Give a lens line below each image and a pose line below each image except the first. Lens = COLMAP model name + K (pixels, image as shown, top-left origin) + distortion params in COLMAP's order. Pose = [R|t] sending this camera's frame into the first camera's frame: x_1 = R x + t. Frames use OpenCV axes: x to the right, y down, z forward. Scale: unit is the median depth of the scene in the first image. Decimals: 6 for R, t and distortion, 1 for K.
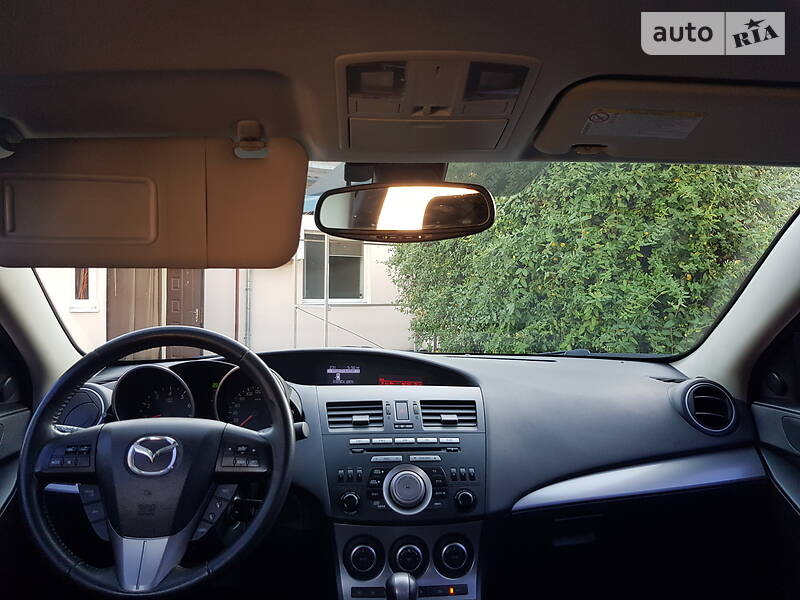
lens RADIAL K [[621.4, 0, 382.4], [0, 621.4, 288.5], [0, 0, 1]] dist [0.072554, -0.125753]
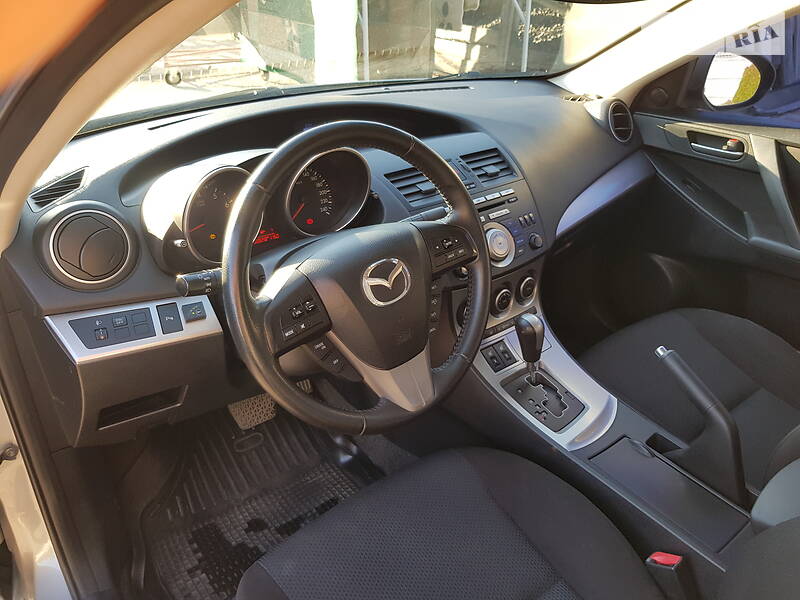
lens RADIAL K [[621.4, 0, 382.4], [0, 621.4, 288.5], [0, 0, 1]] dist [0.072554, -0.125753]
pose [[0.811729, -0.265205, 0.520348, -0.625176], [-0.016538, 0.880160, 0.474389, -0.106381], [-0.583800, -0.393681, 0.710066, 0.290210]]
